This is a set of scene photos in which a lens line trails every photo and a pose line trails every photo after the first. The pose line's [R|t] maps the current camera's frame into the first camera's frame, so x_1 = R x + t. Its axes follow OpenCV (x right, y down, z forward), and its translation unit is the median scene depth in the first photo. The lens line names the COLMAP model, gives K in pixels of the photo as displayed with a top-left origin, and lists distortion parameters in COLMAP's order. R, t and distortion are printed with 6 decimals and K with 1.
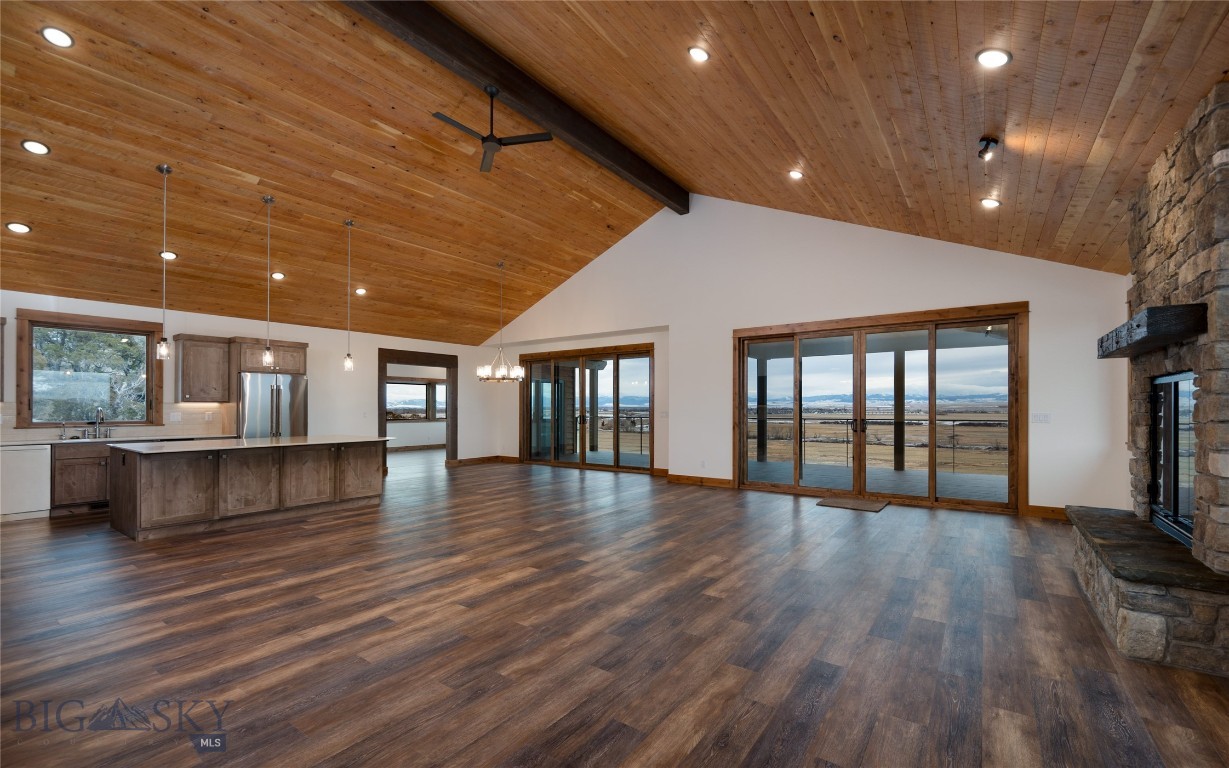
lens RADIAL K [[506.8, 0, 630.3], [0, 506.8, 407.2], [0, 0, 1]] dist [-0.002339, -0.000841]
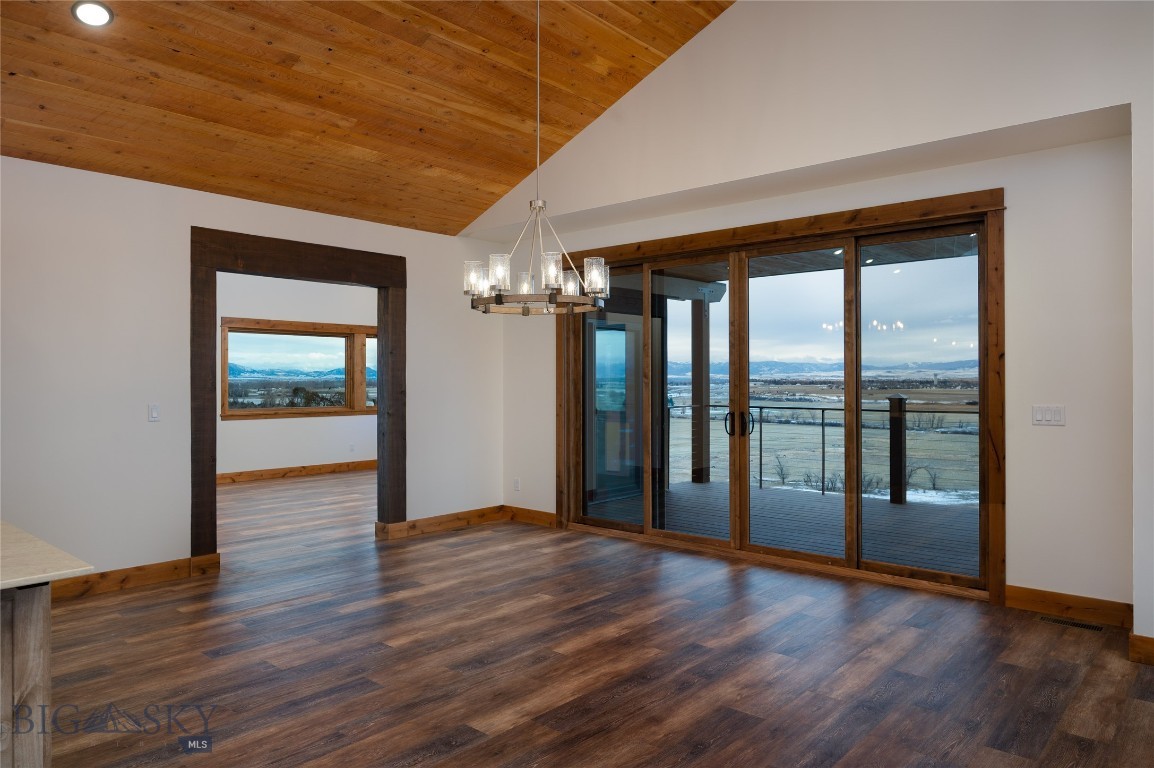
lens RADIAL K [[759.1, 0, 575.0], [0, 759.1, 377.2], [0, 0, 1]] dist [-0.008297, 0.003915]
pose [[0.993366, 0.001017, -0.114991, -0.246416], [-0.001159, 0.999999, -0.001166, -0.013691], [0.114989, 0.001292, 0.993366, 0.748408]]
